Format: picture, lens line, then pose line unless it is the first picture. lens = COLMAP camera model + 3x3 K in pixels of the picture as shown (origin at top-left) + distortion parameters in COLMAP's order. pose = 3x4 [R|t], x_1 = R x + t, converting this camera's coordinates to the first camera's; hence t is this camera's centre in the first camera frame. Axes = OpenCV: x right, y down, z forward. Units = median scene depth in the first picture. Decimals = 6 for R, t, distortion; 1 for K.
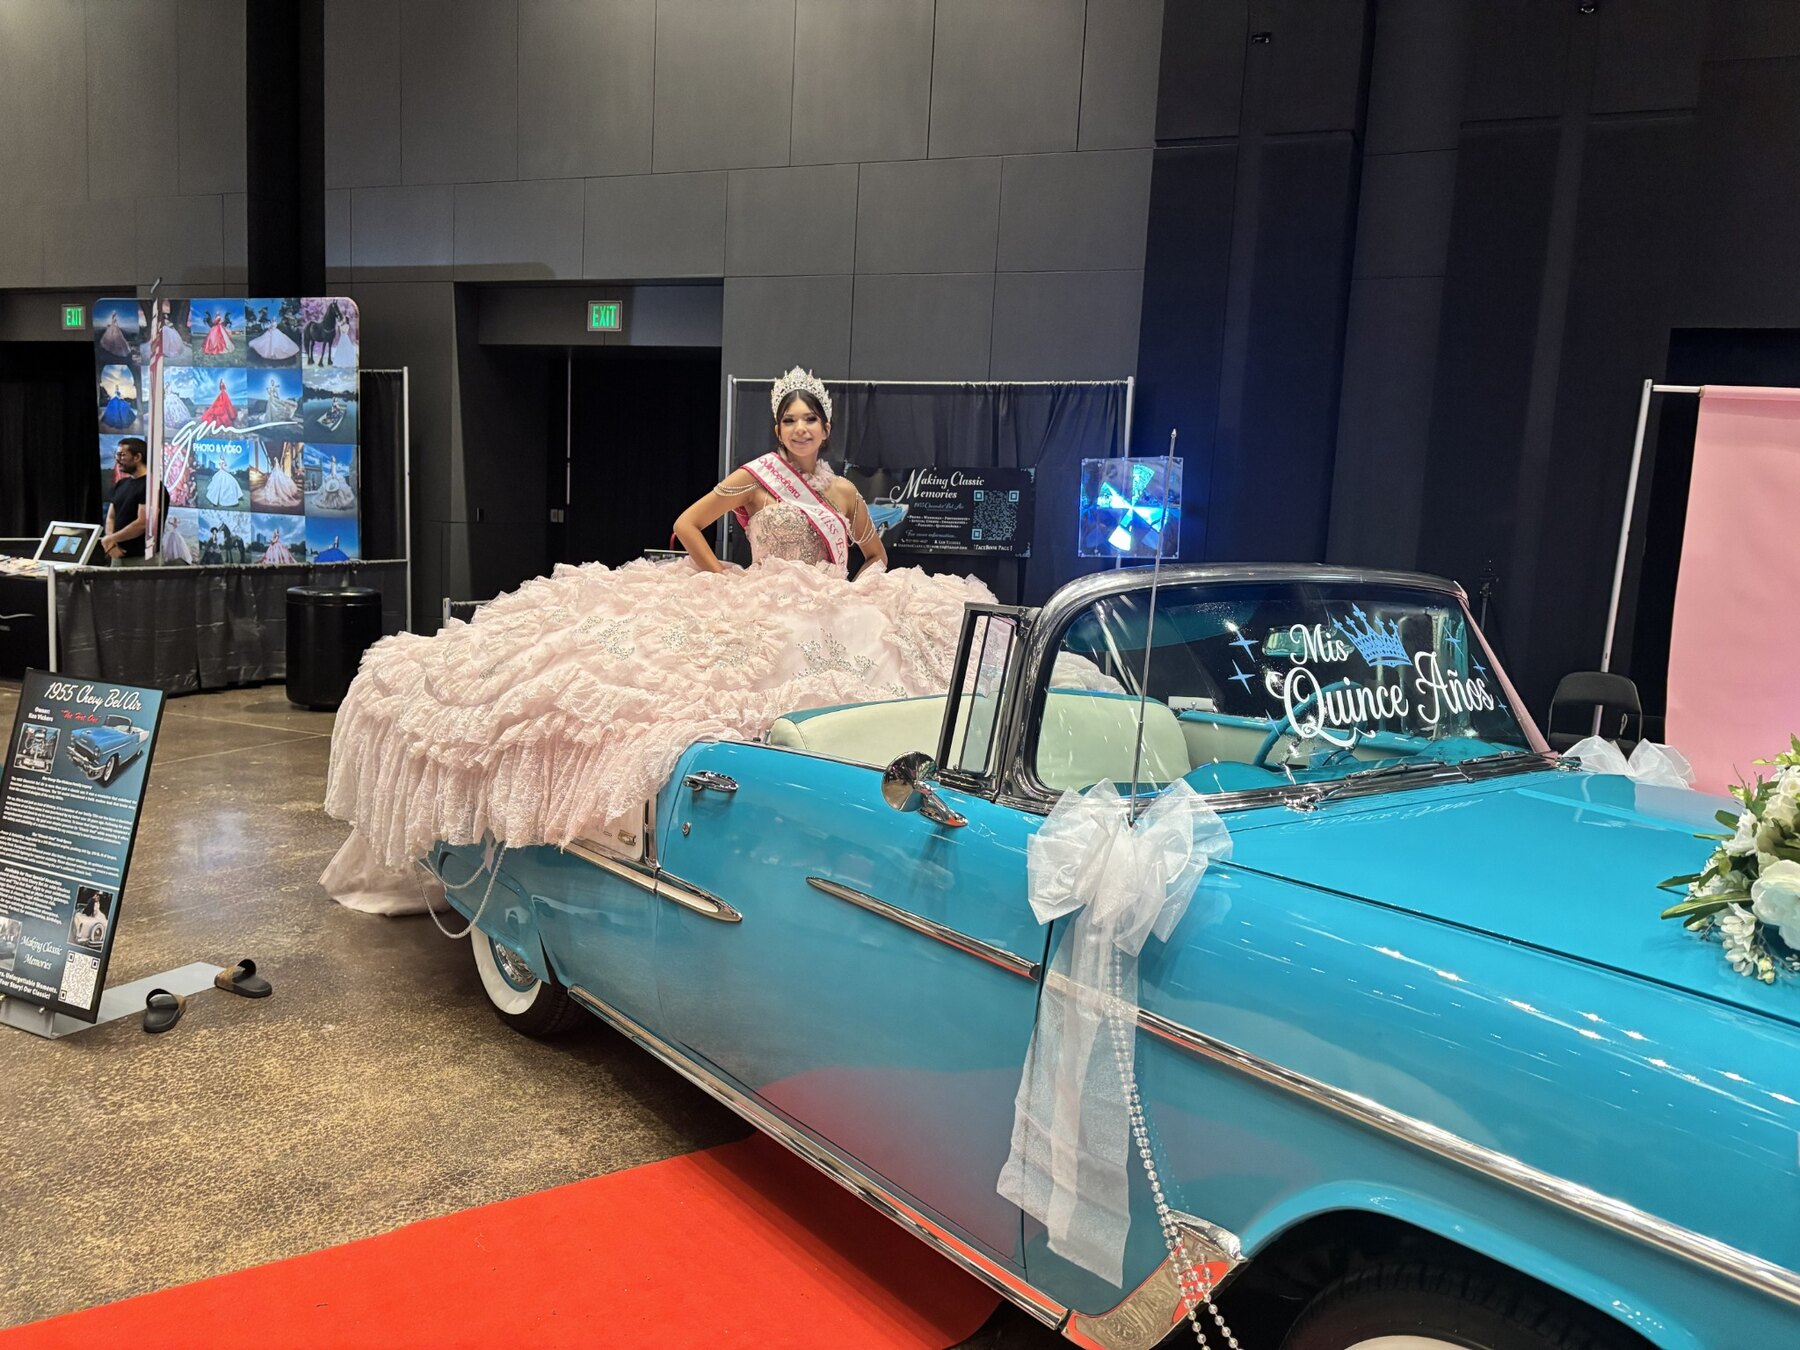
lens RADIAL K [[1384.1, 0, 900.0], [0, 1384.1, 675.0], [0, 0, 1]] dist [0.043619, -0.055635]
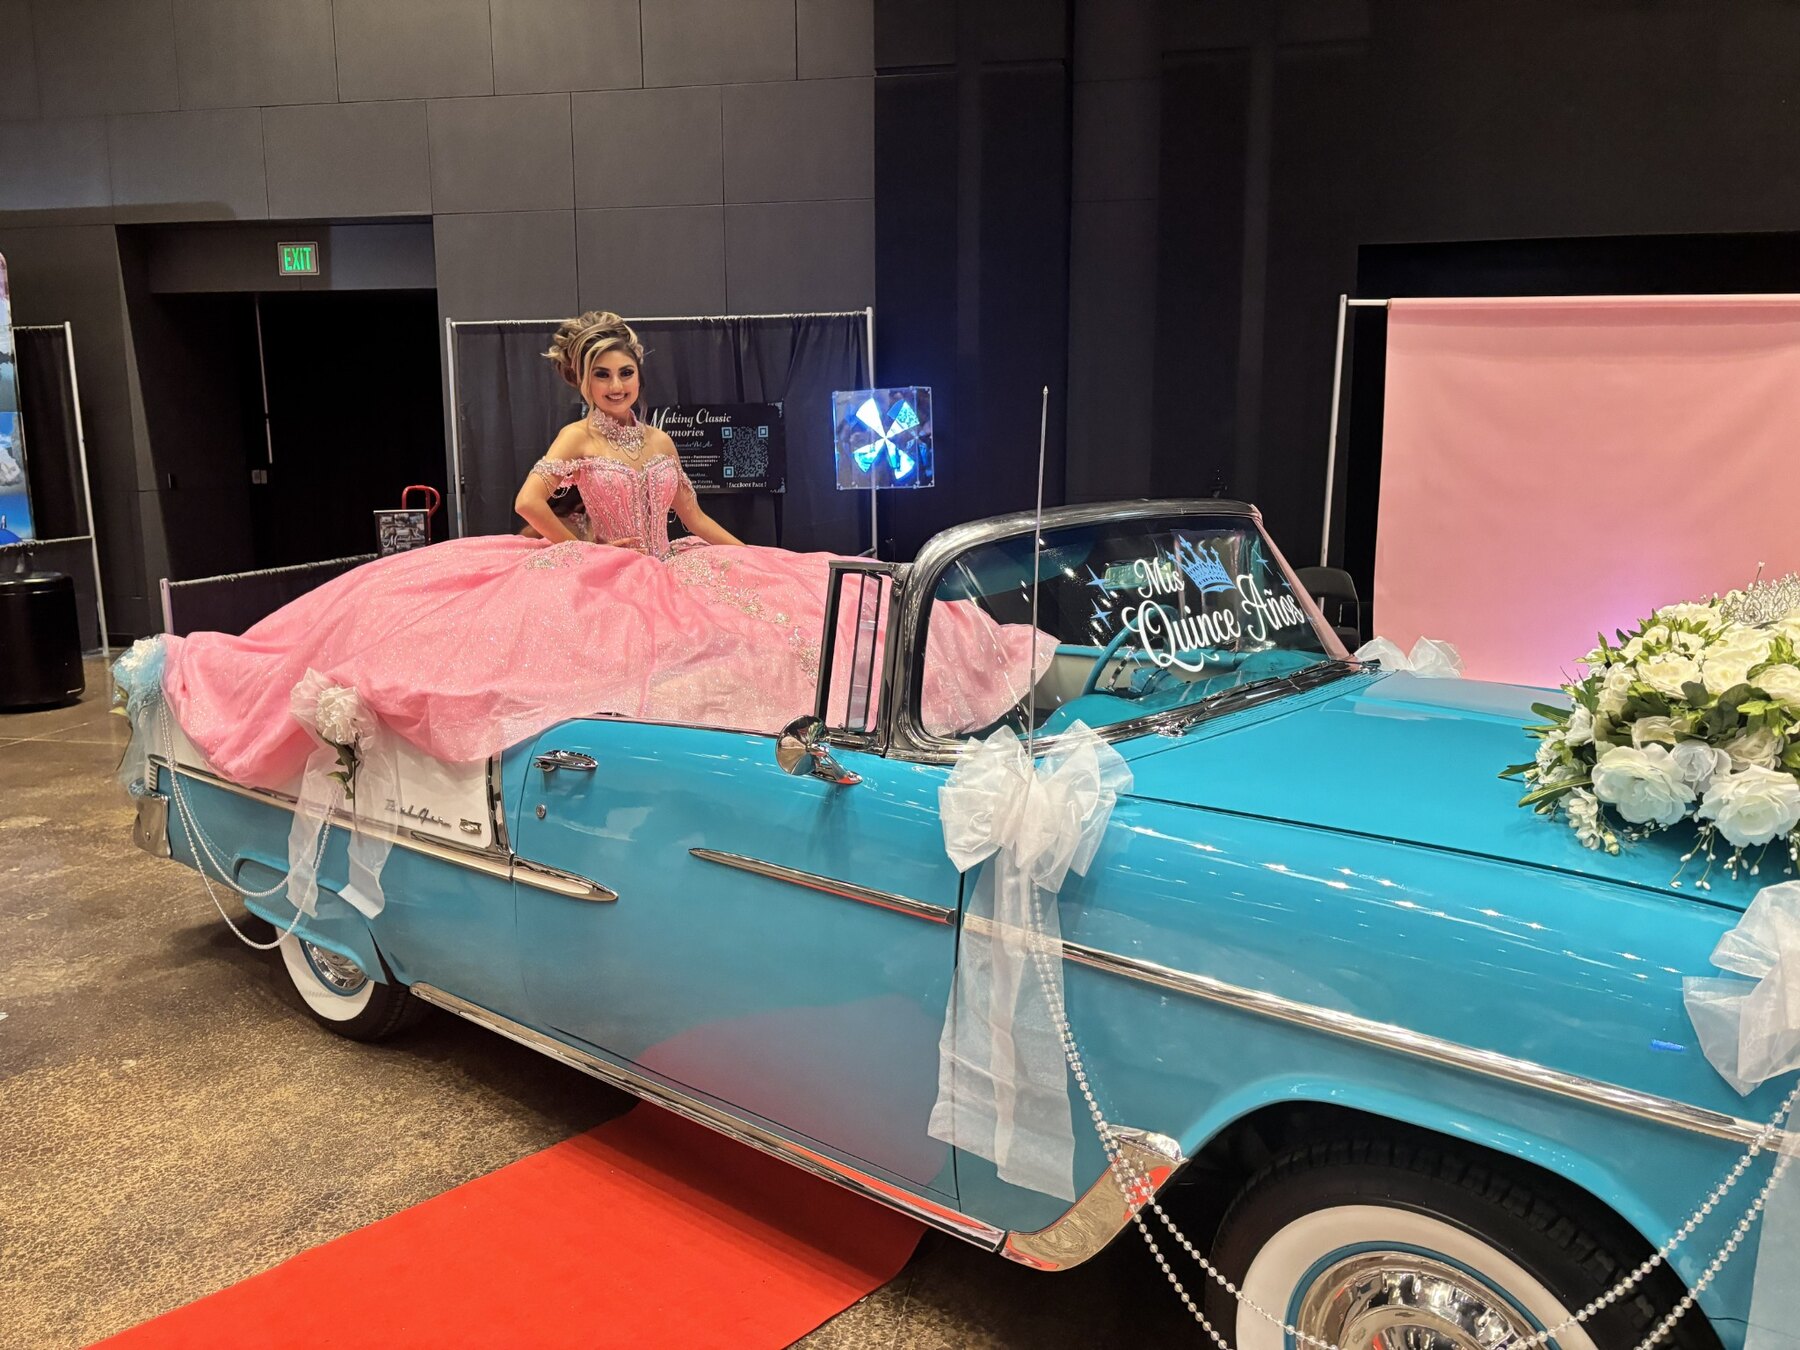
lens RADIAL K [[1384.7, 0, 912.3], [0, 1384.7, 653.0], [0, 0, 1]] dist [0.049017, -0.064436]
pose [[0.975931, -0.086095, 0.200365, -0.065785], [0.078724, 0.995903, 0.044485, -0.016971], [-0.203374, -0.027641, 0.978711, -0.001140]]
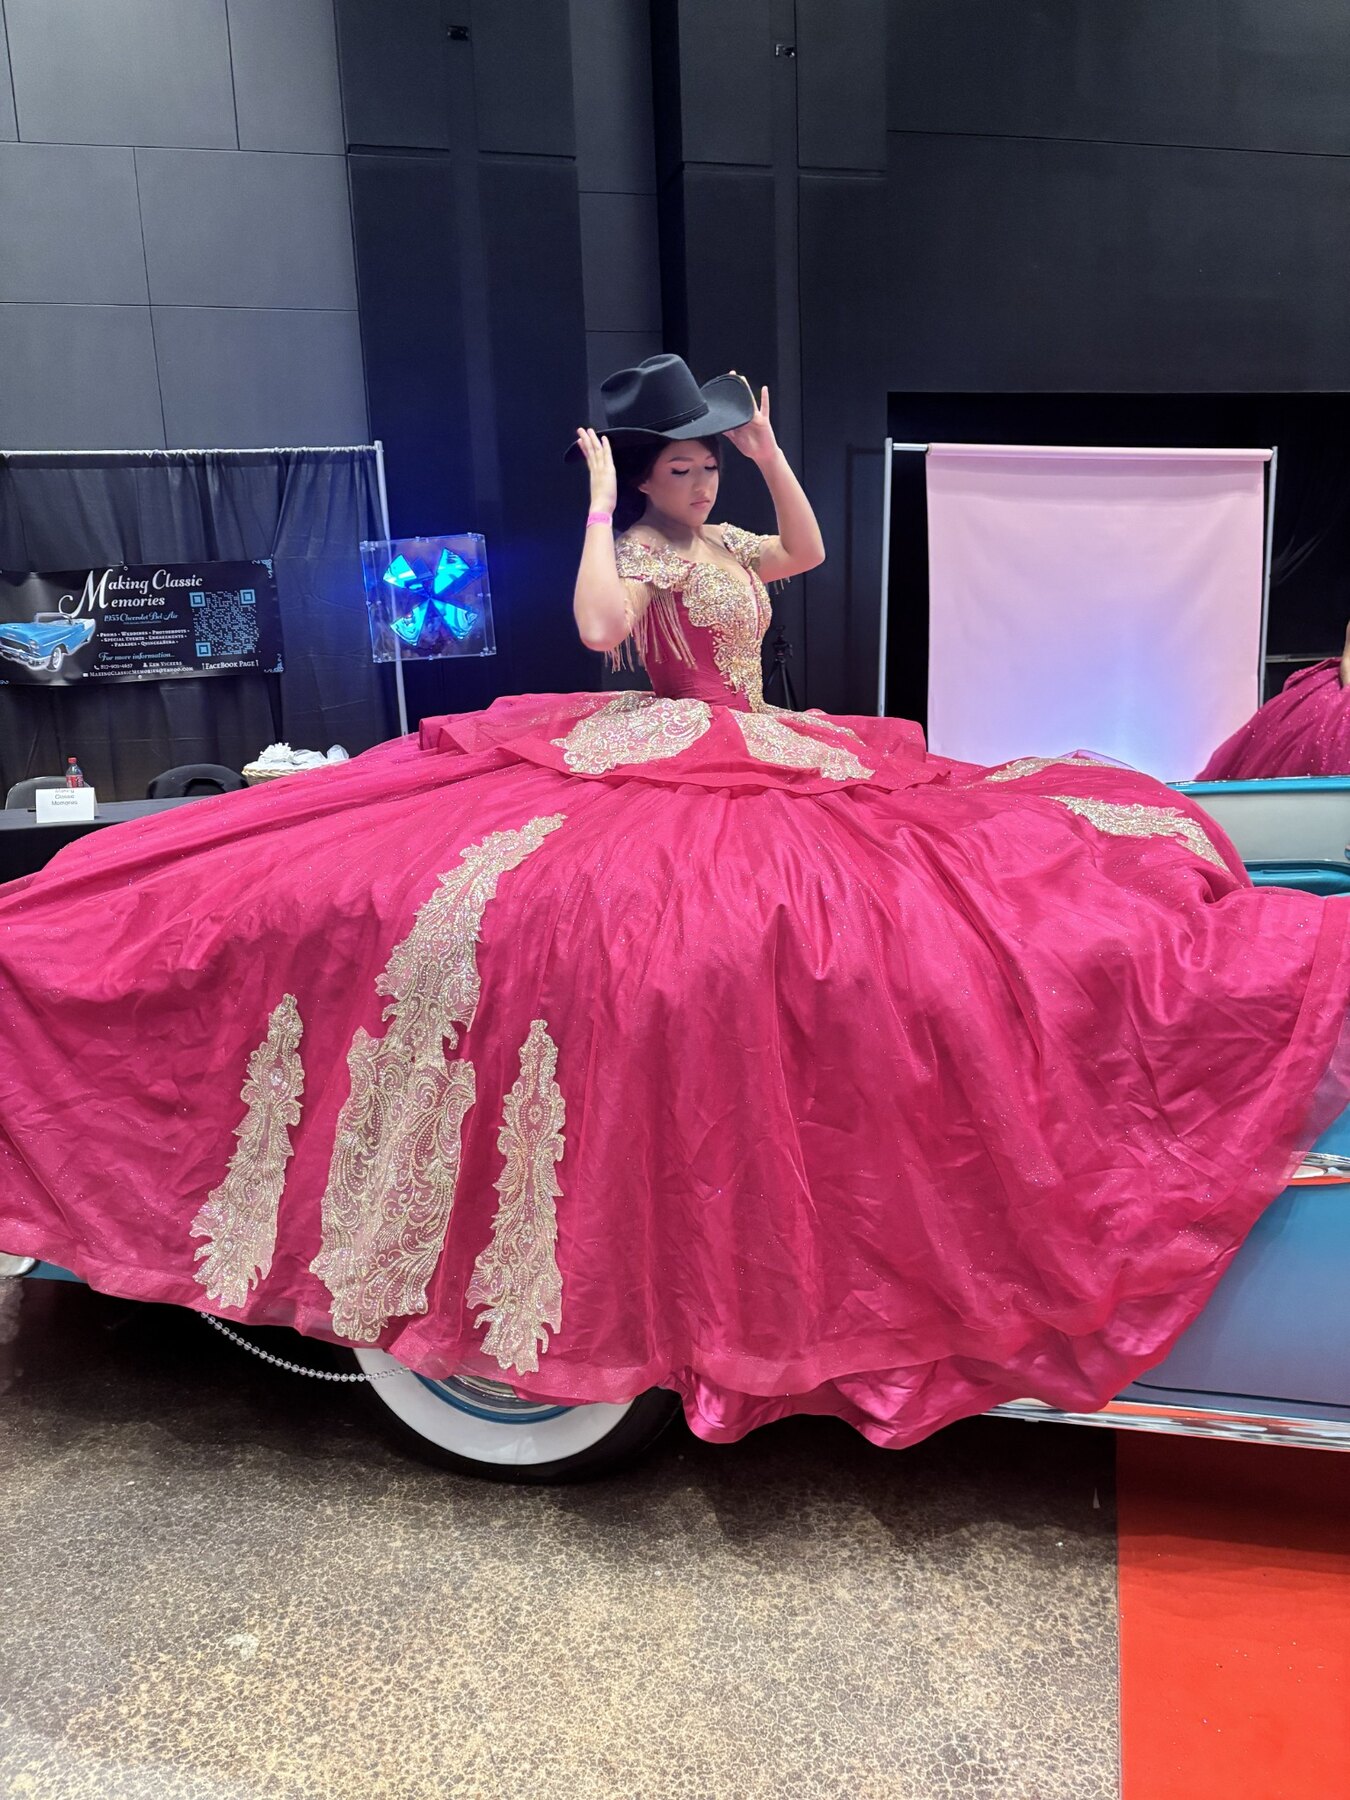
lens RADIAL K [[1397.7, 0, 675.0], [0, 1397.7, 900.0], [0, 0, 1]] dist [0.054557, -0.069914]
pose [[0.749419, -0.221734, 0.623864, -0.688284], [0.150639, 0.974645, 0.165454, -0.137510], [-0.644732, -0.030016, 0.763819, 0.529373]]
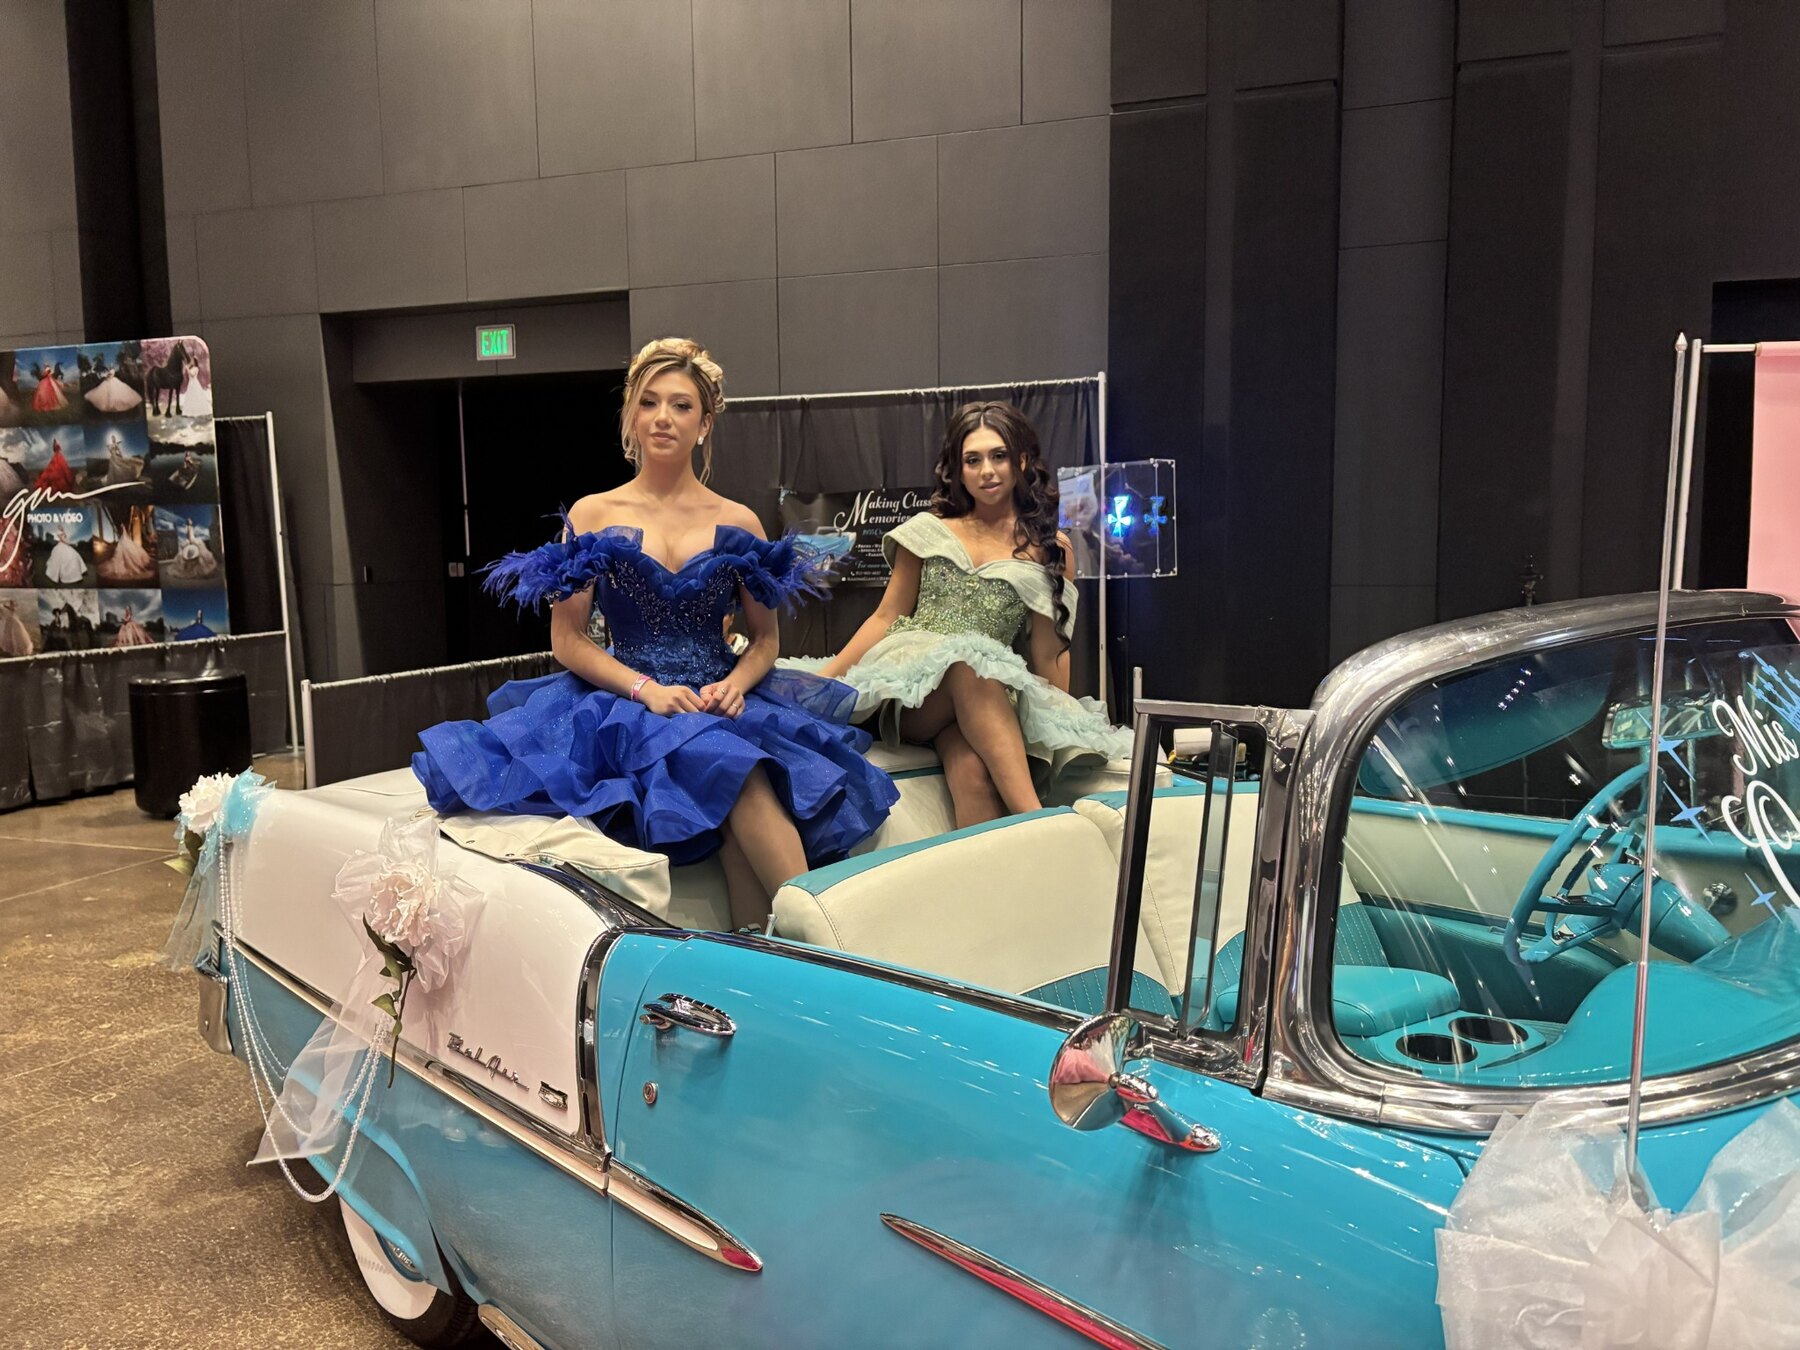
lens RADIAL K [[1397.7, 0, 900.0], [0, 1397.7, 675.0], [0, 0, 1]] dist [0.054557, -0.069914]
pose [[0.996335, -0.067178, 0.052946, -0.051070], [0.068223, 0.997504, -0.018185, -0.038752], [-0.051592, 0.021730, 0.998432, 0.290402]]
